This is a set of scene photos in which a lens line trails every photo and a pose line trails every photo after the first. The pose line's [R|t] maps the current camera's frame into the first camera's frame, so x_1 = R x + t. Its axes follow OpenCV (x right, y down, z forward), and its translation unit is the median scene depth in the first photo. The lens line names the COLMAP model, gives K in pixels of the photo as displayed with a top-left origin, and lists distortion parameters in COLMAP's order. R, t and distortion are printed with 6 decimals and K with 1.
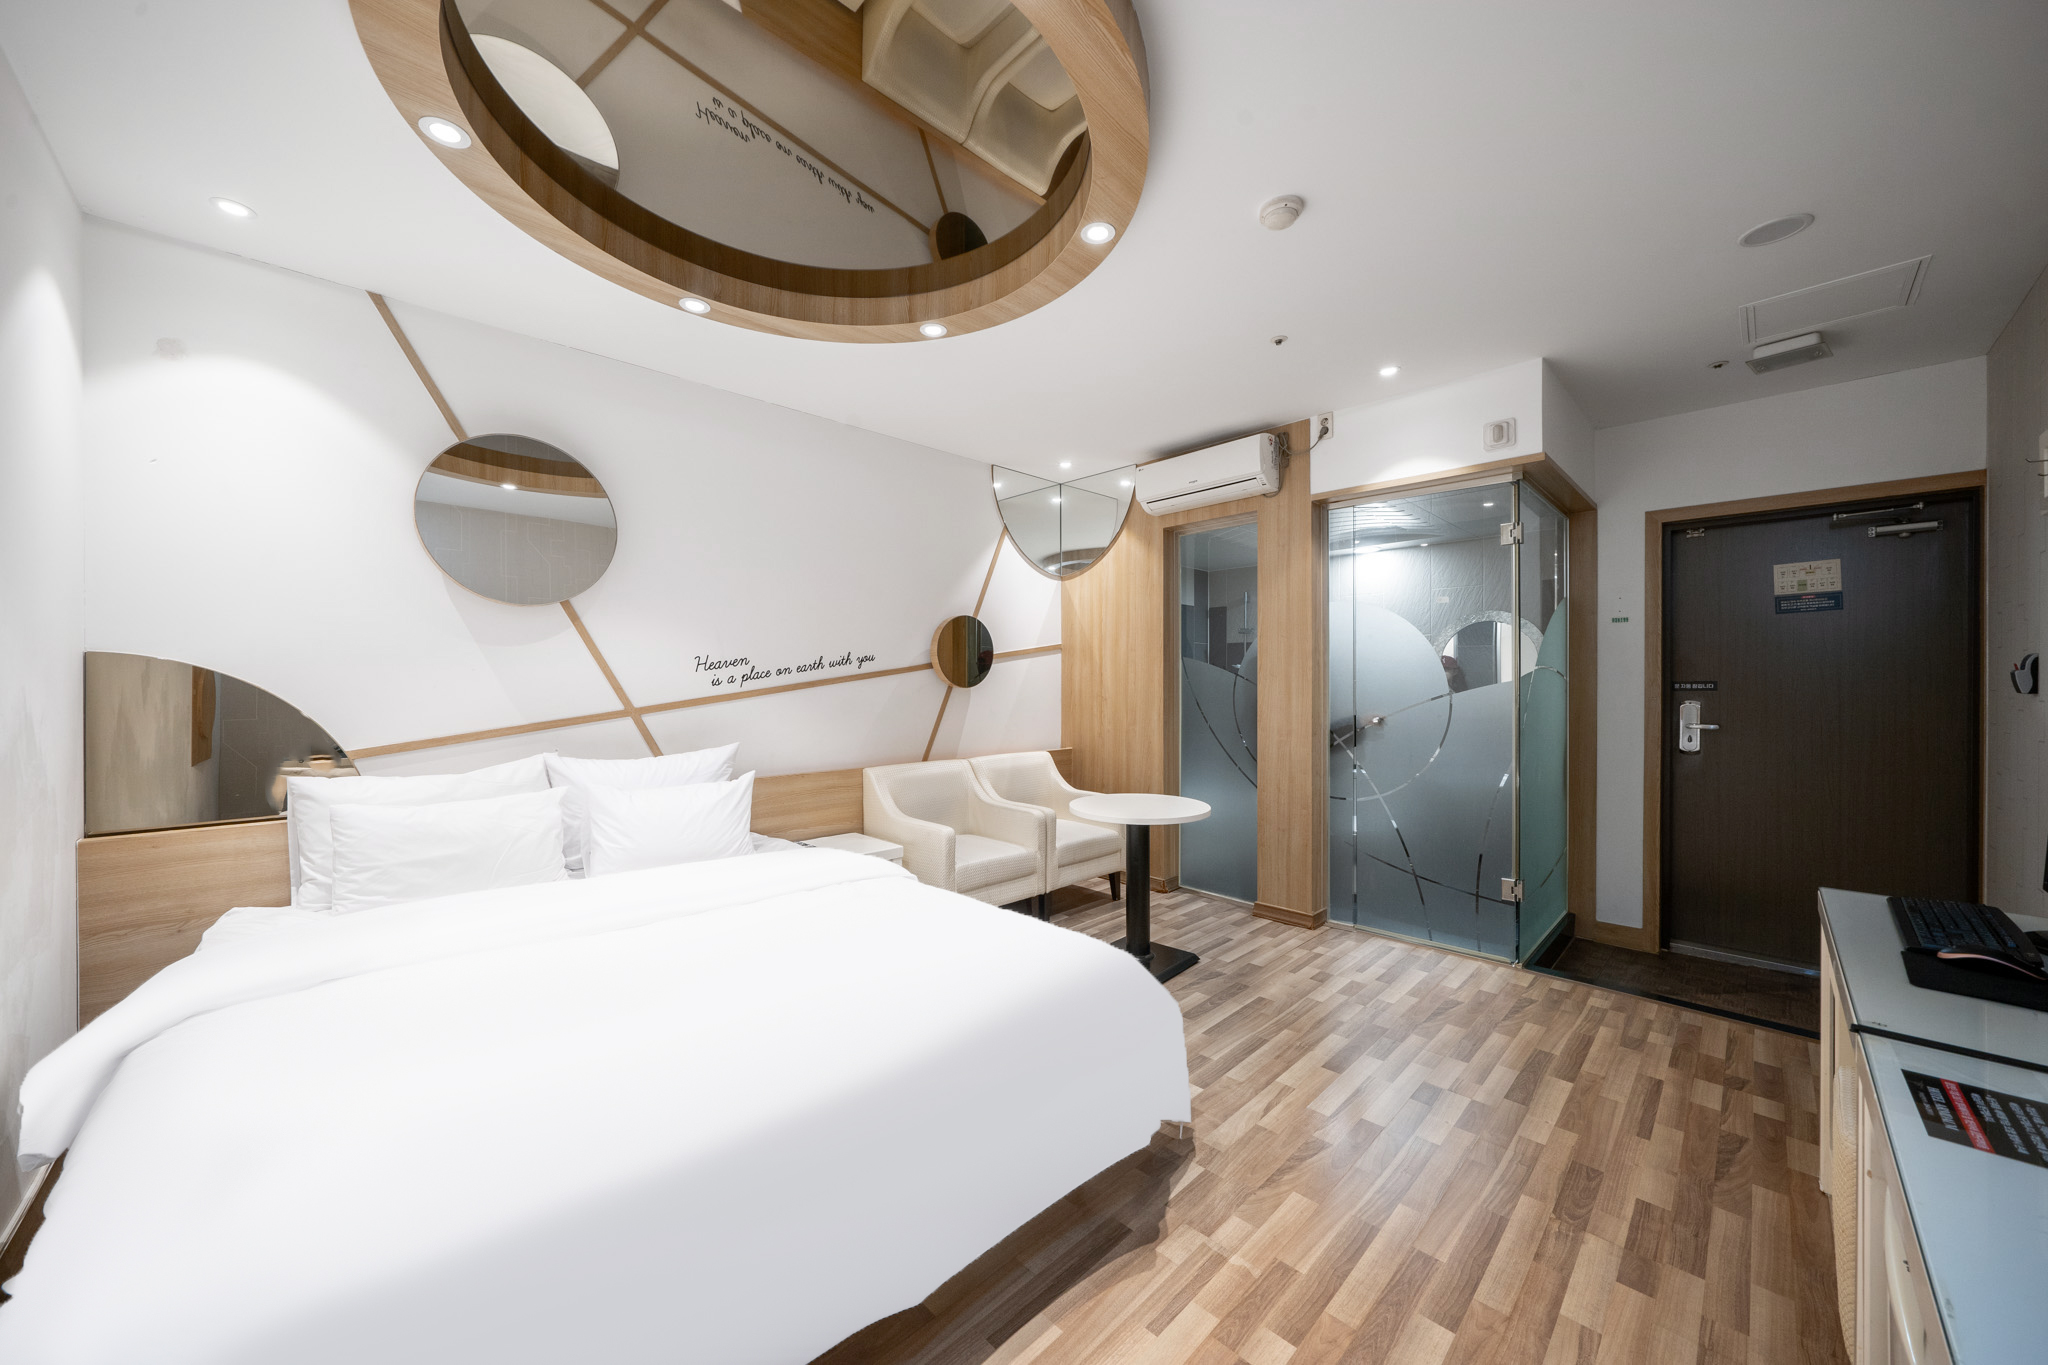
lens RADIAL K [[709.6, 0, 1024.0], [0, 709.6, 682.5], [0, 0, 1]] dist [-0.002372, 0.000022]
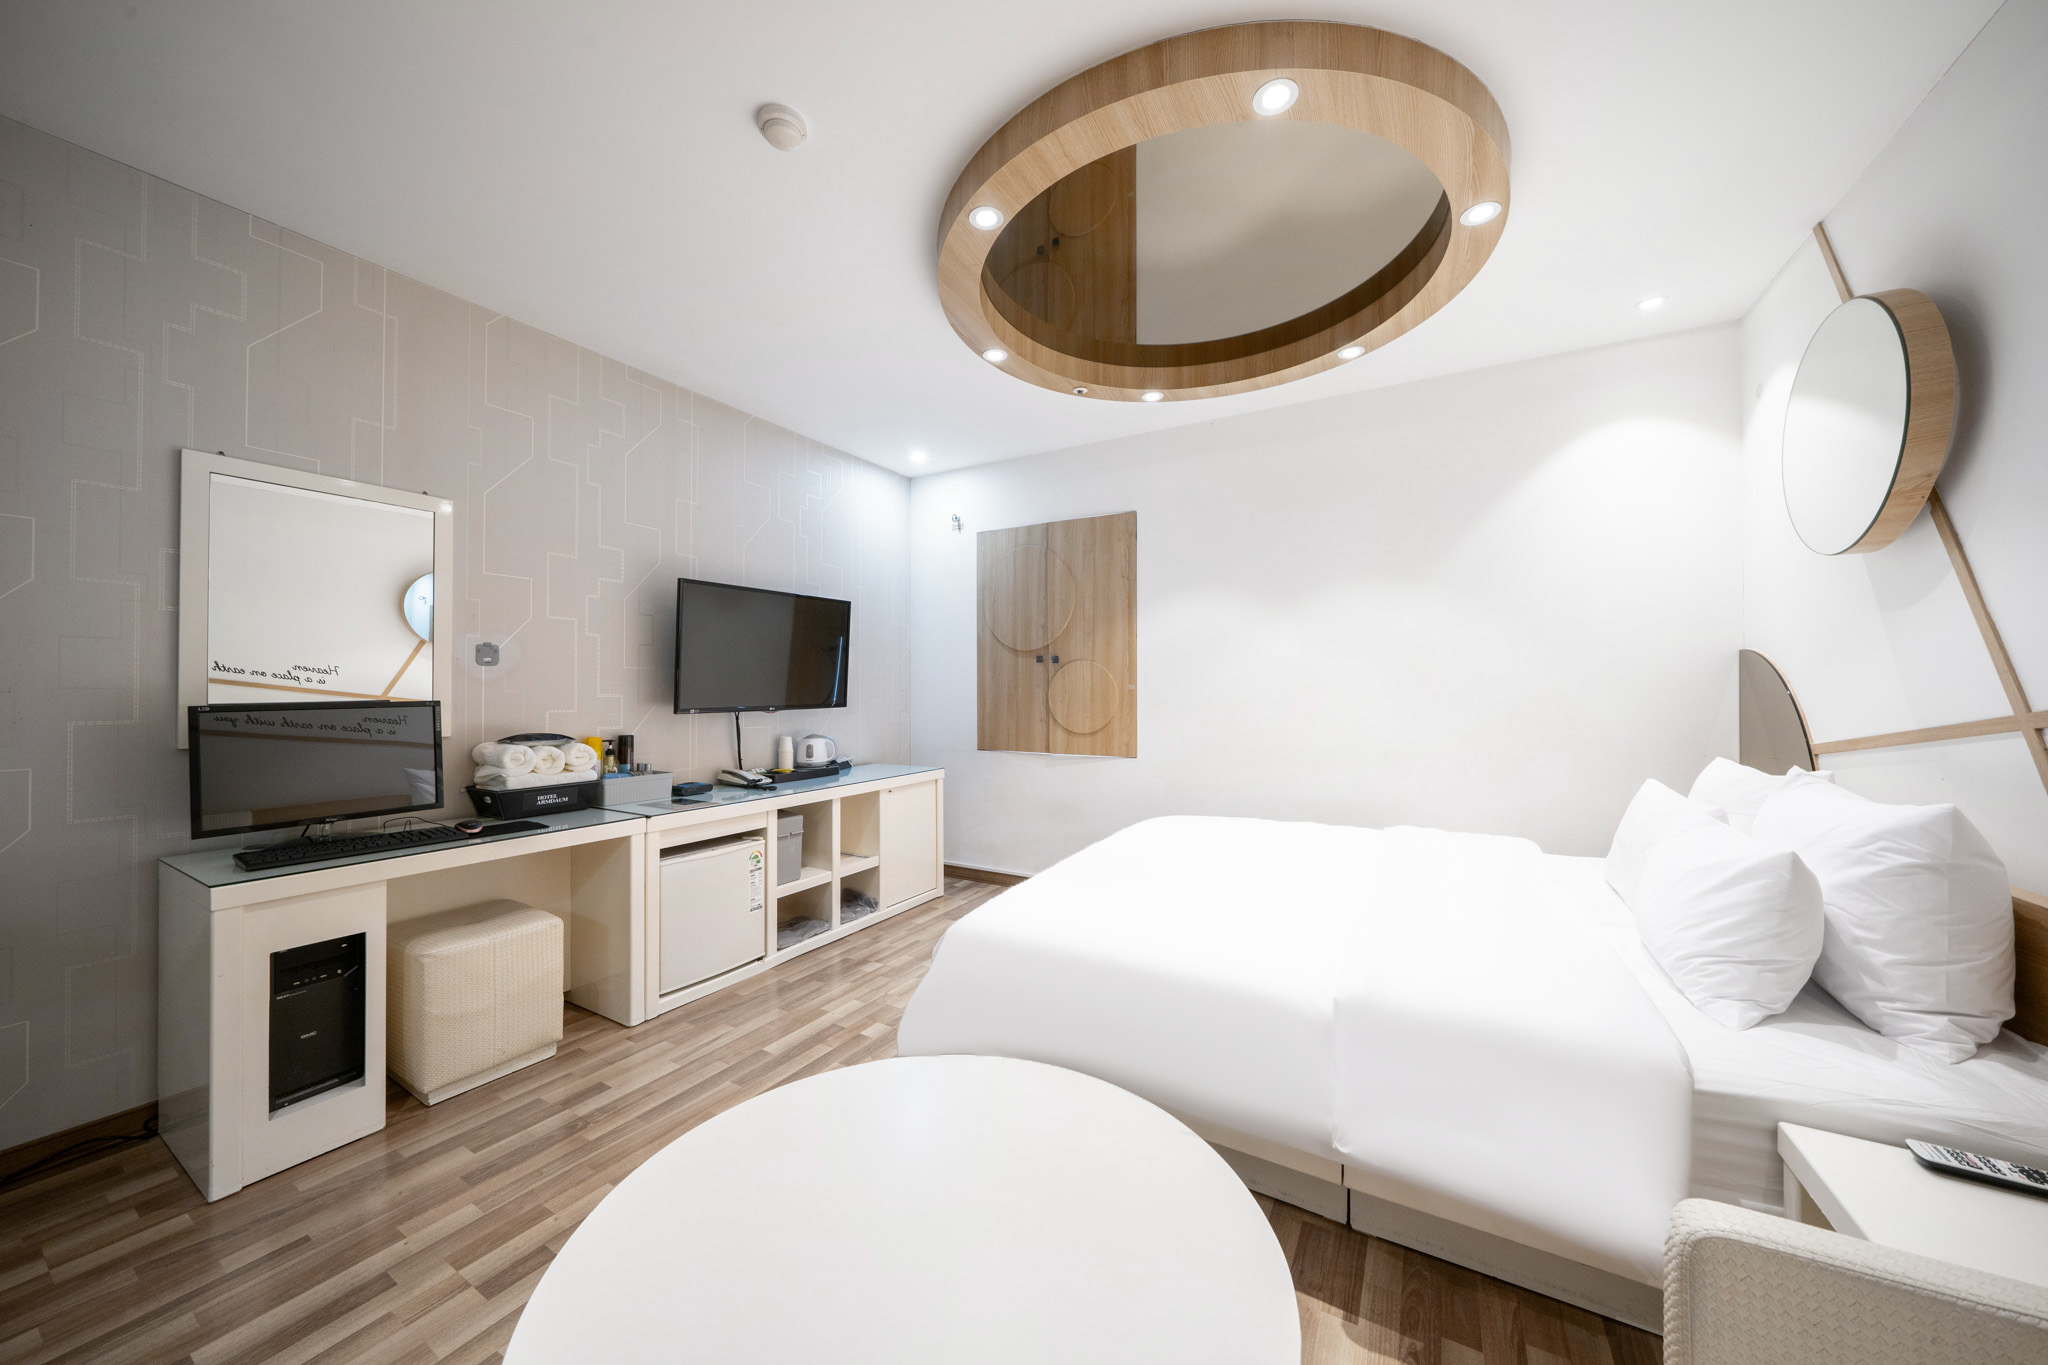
lens RADIAL K [[709.6, 0, 1024.0], [0, 709.6, 682.5], [0, 0, 1]] dist [-0.002372, 0.000022]
pose [[-0.965122, -0.003403, -0.261779, 0.210535], [-0.000863, 0.999951, -0.009817, 0.021782], [0.261800, -0.009249, -0.965078, 1.338678]]
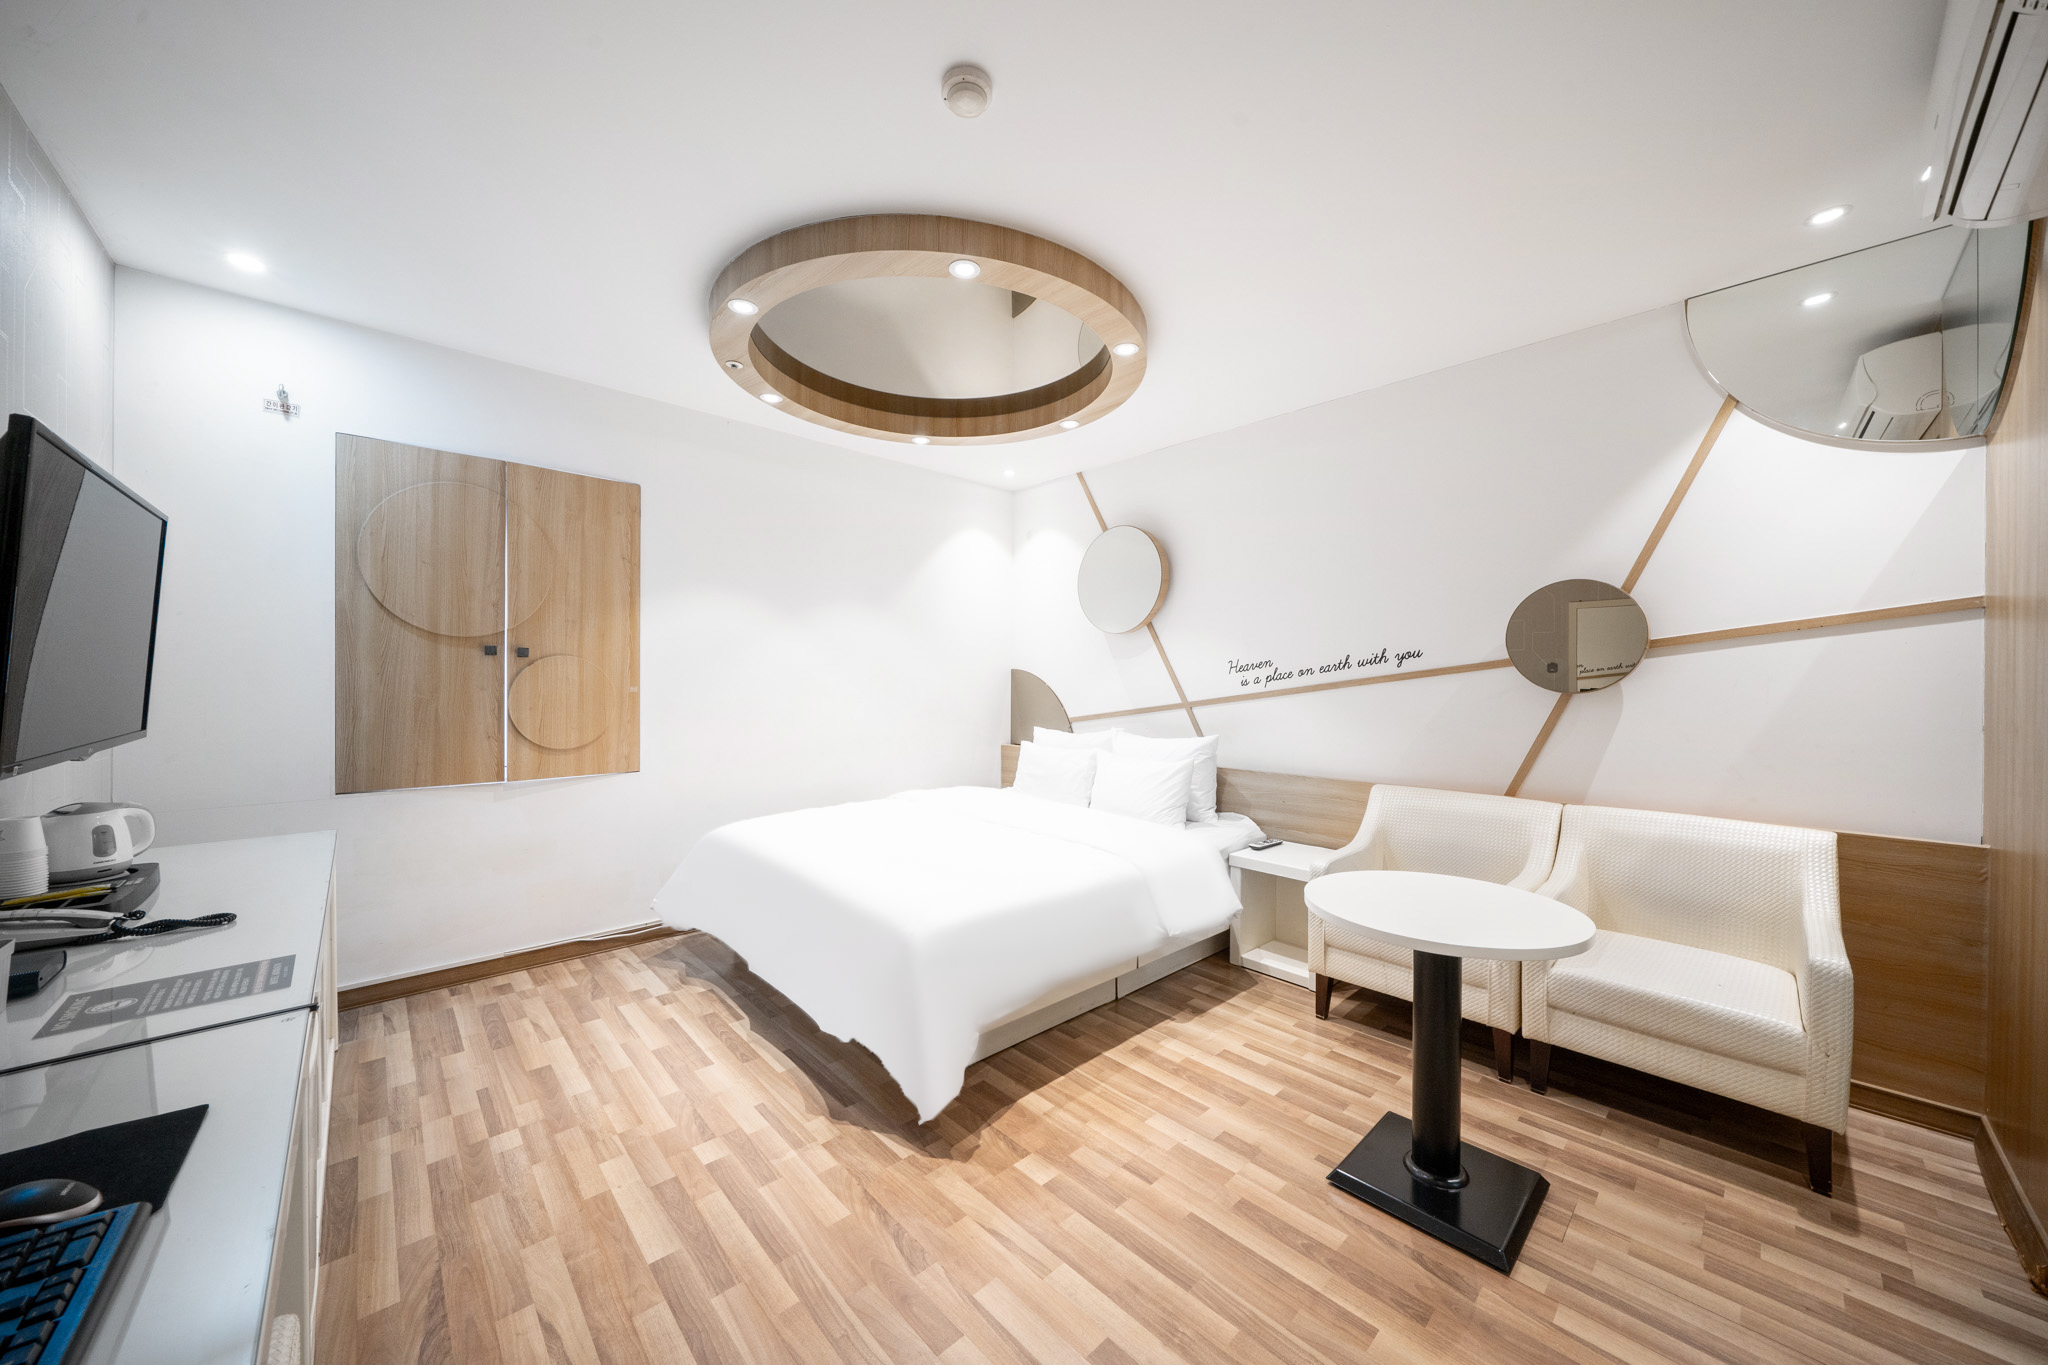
lens RADIAL K [[721.1, 0, 1038.8], [0, 721.1, 679.0], [0, 0, 1]] dist [-0.002530, -0.000075]
pose [[-0.005048, -0.004295, -0.999978, 0.822266], [-0.006519, 0.999970, -0.004262, 0.000696], [0.999966, 0.006497, -0.005076, 0.761966]]
